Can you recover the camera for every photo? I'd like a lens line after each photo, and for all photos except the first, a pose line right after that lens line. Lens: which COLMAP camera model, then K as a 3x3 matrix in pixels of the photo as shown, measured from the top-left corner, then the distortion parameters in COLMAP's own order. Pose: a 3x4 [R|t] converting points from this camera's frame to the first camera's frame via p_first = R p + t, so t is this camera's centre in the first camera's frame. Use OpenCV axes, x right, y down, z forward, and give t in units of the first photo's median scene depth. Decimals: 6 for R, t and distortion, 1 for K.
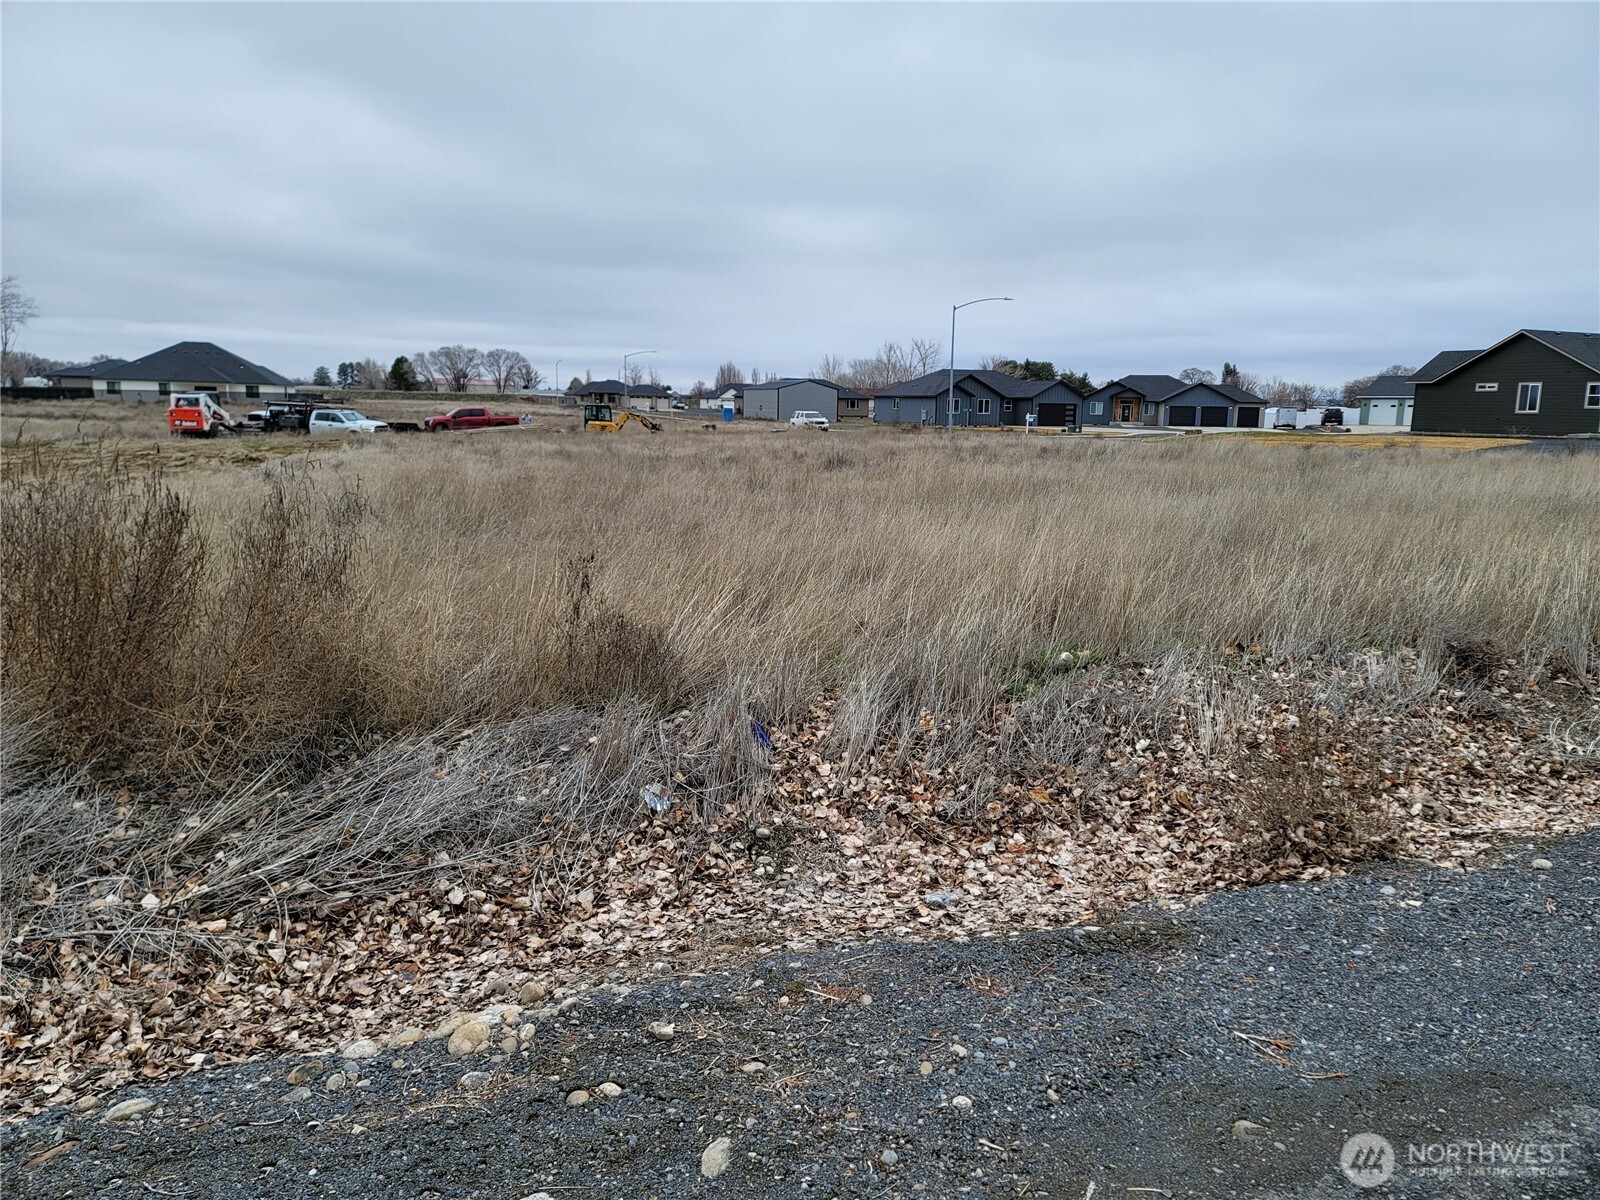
lens RADIAL K [[1170.4, 0, 816.3], [0, 1170.4, 595.2], [0, 0, 1]] dist [0.090123, -0.067588]
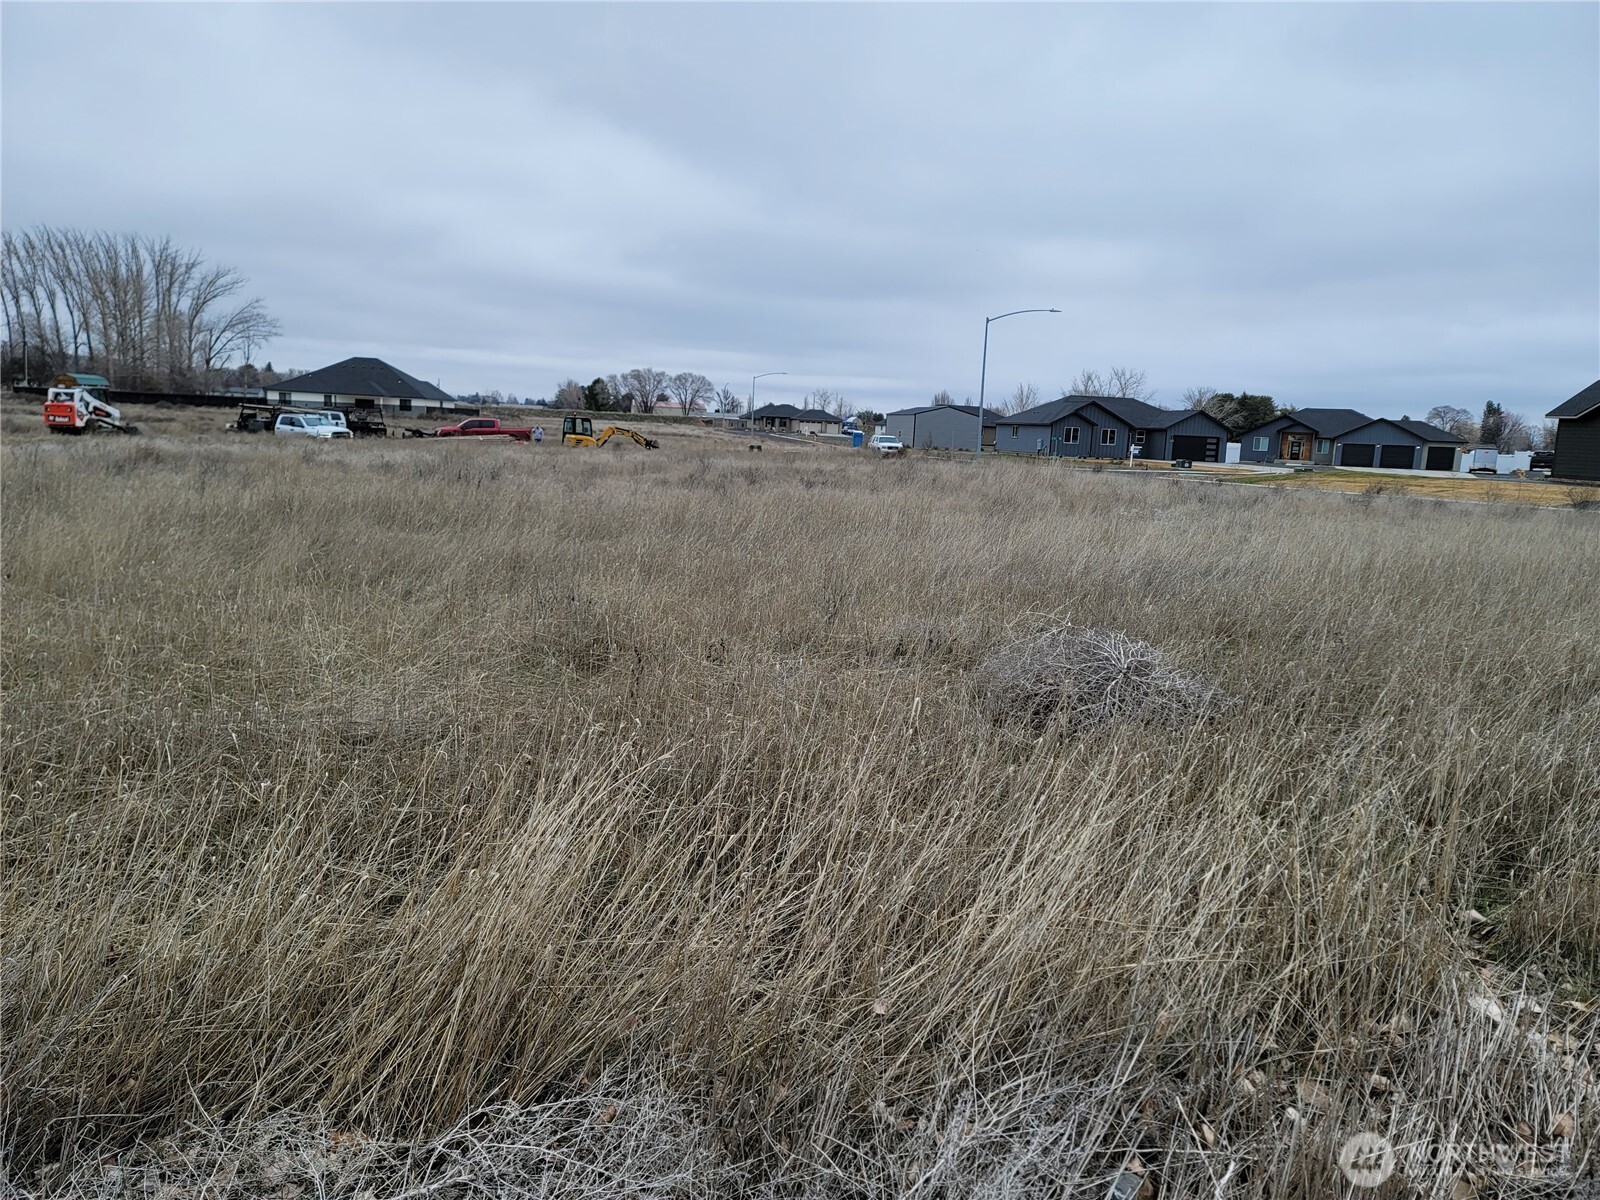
lens RADIAL K [[1170.4, 0, 804.3], [0, 1170.4, 606.2], [0, 0, 1]] dist [0.090123, -0.067588]
pose [[0.979575, 0.057124, -0.192795, 0.699700], [-0.060059, 0.998150, -0.009409, -0.055458], [0.191901, 0.020796, 0.981194, 0.470199]]
